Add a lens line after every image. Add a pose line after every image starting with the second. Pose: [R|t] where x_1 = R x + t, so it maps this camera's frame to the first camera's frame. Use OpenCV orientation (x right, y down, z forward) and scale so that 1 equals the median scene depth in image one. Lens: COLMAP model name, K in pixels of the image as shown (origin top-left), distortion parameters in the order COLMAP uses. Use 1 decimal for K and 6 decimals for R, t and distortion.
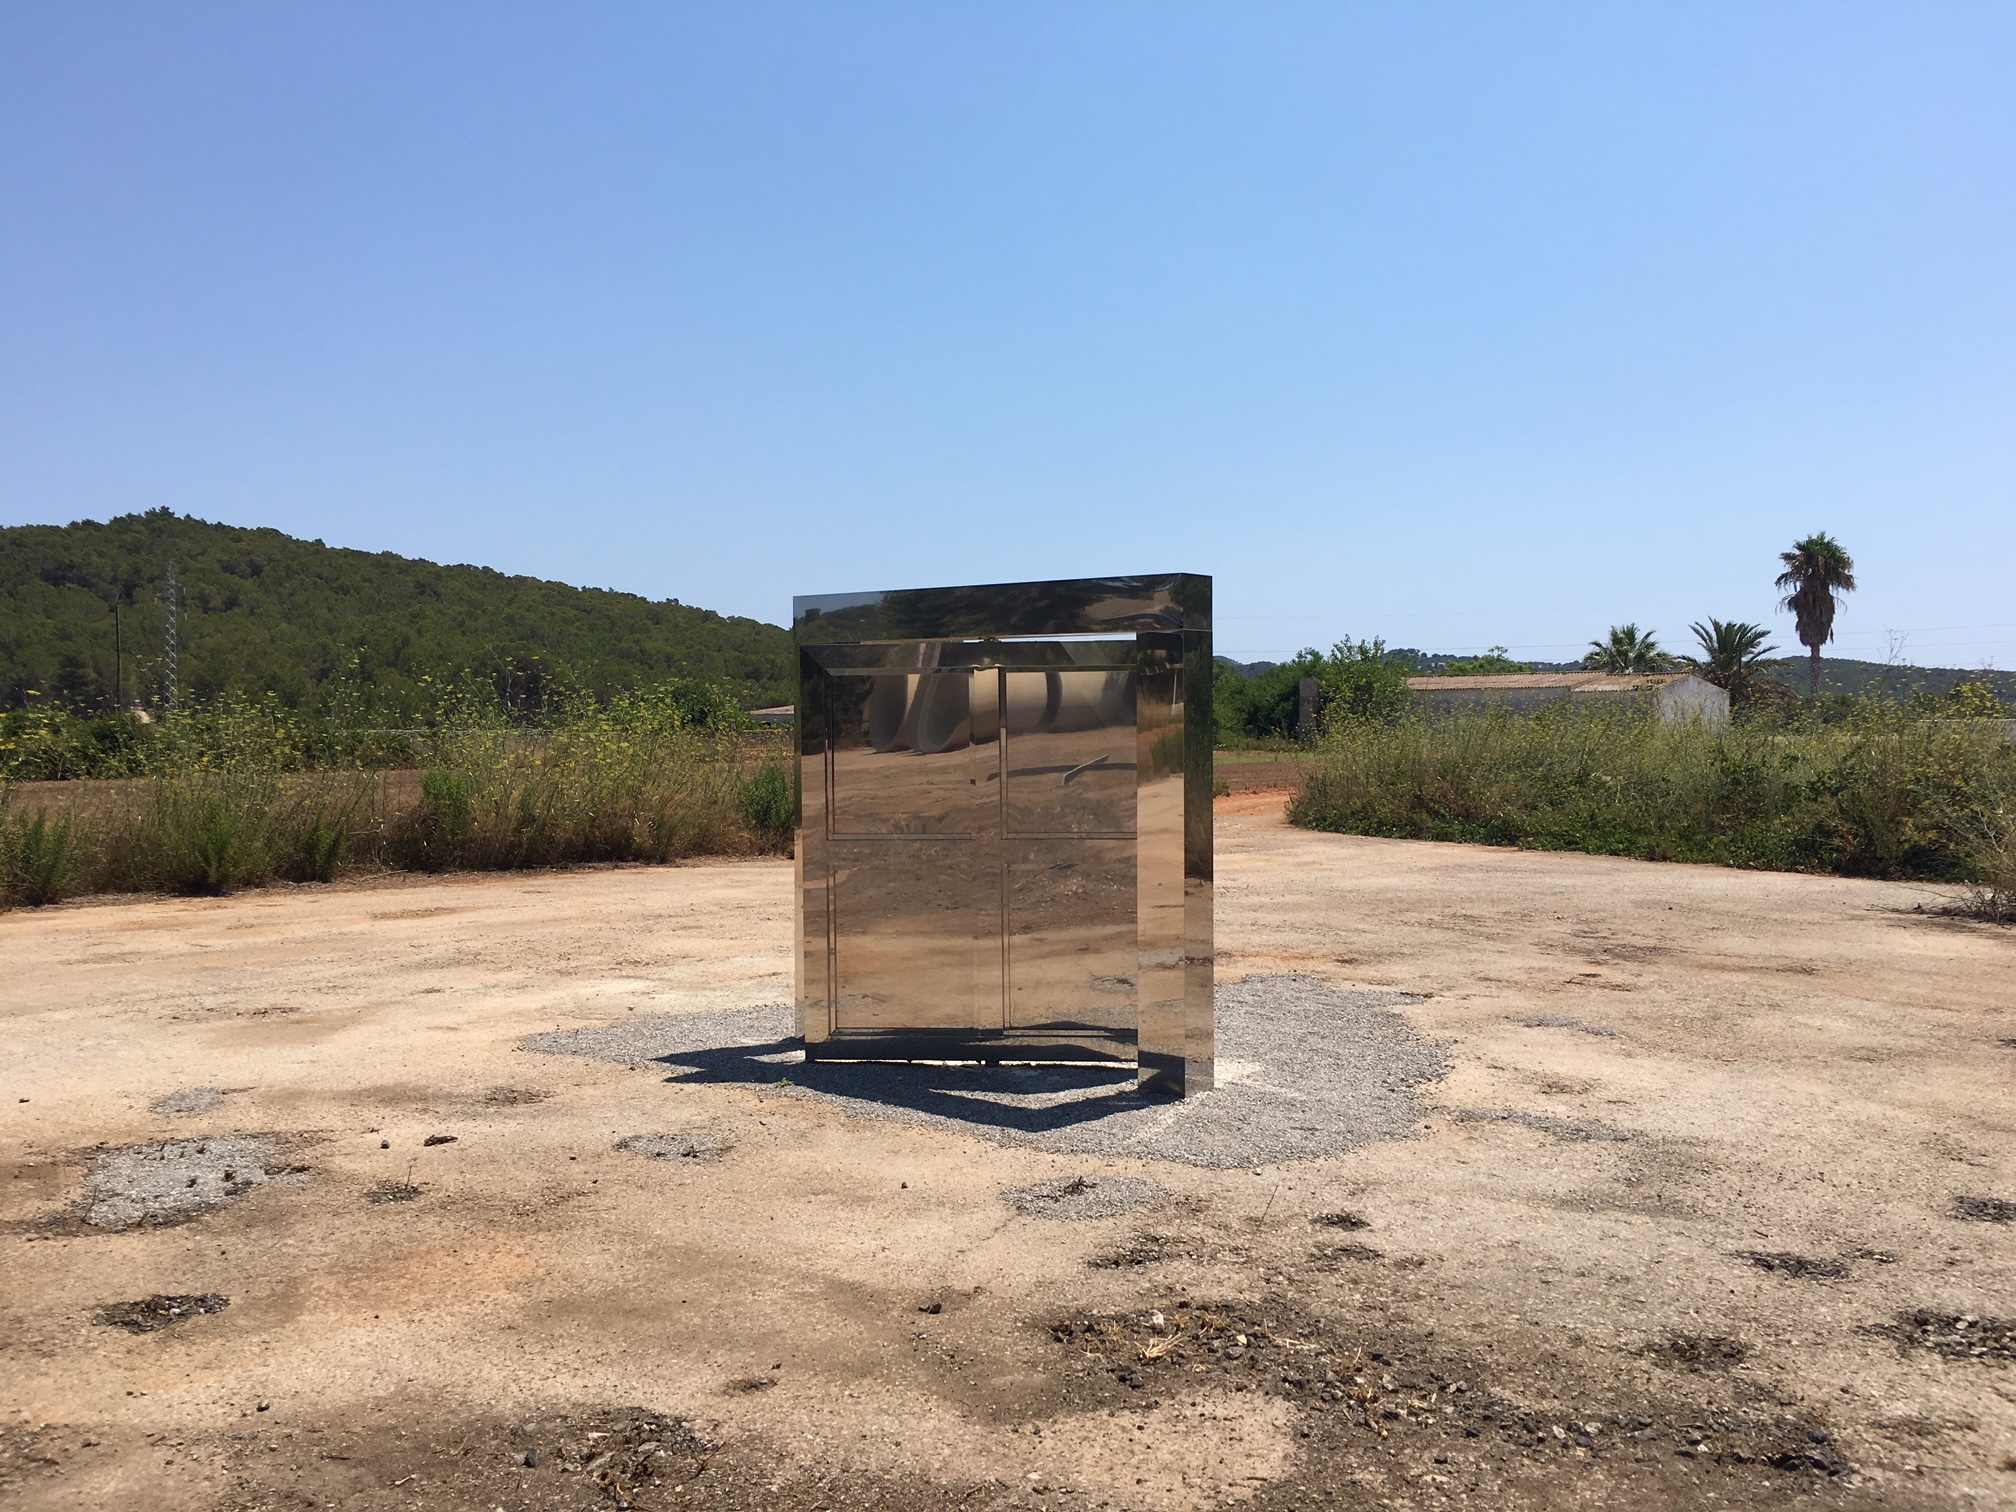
lens RADIAL K [[1711.3, 0, 1011.6], [0, 1711.3, 729.5], [0, 0, 1]] dist [0.081922, -0.099001]
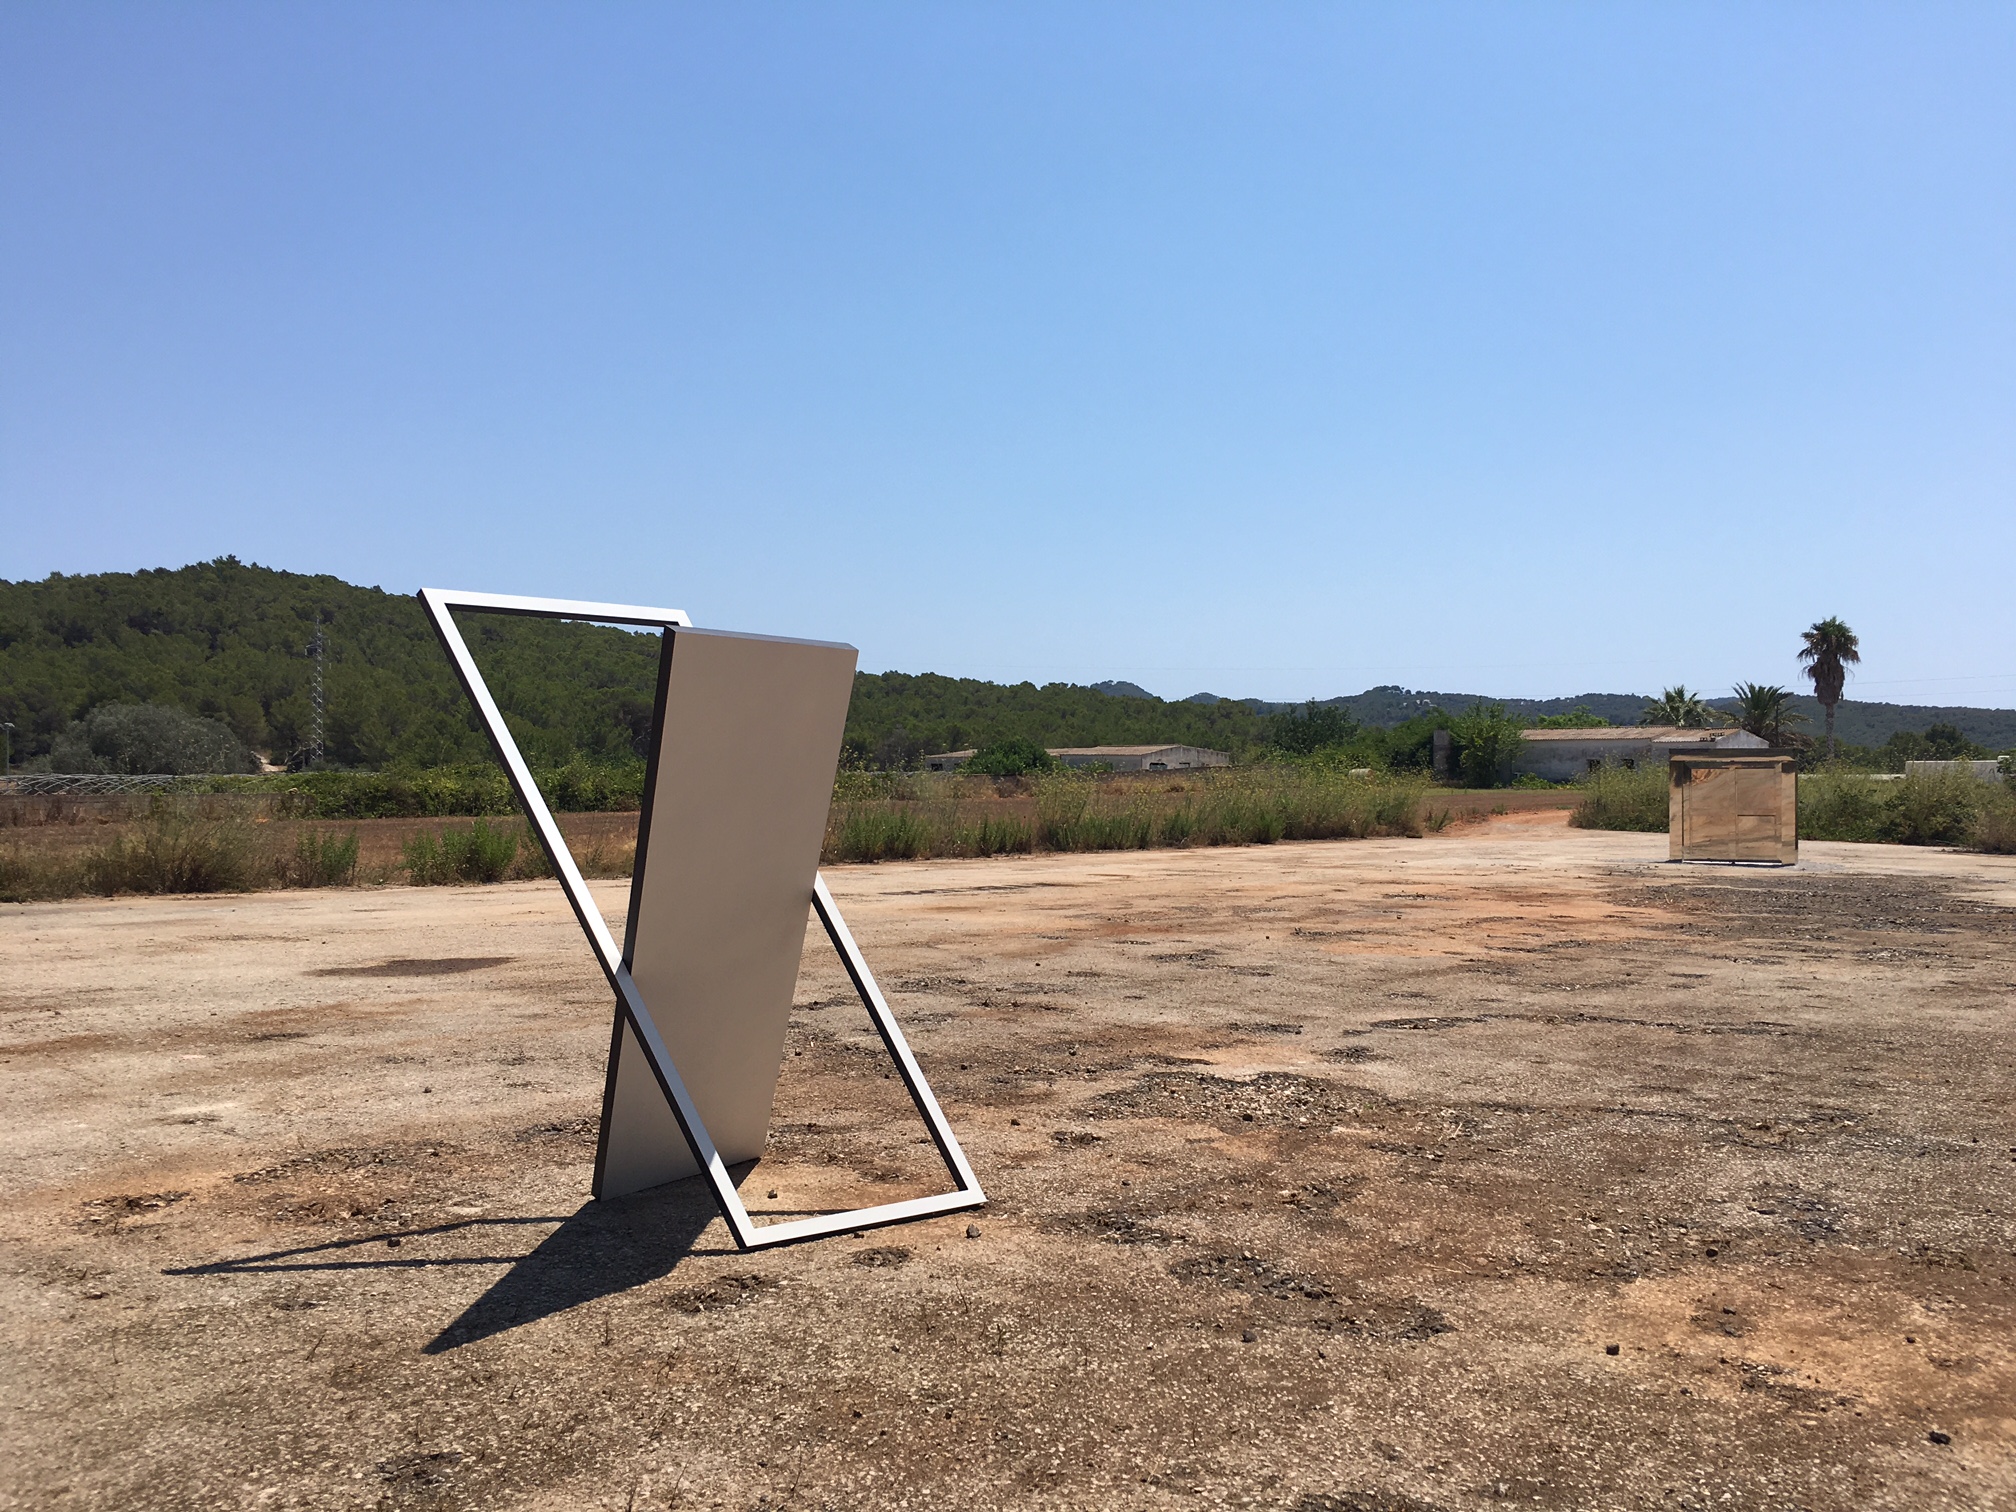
lens RADIAL K [[1711.3, 0, 1011.6], [0, 1711.3, 729.5], [0, 0, 1]] dist [0.081922, -0.099001]
pose [[0.999925, -0.000686, 0.012255, -0.157746], [0.000942, 0.999782, -0.020870, -0.003695], [-0.012238, 0.020880, 0.999707, -0.276225]]
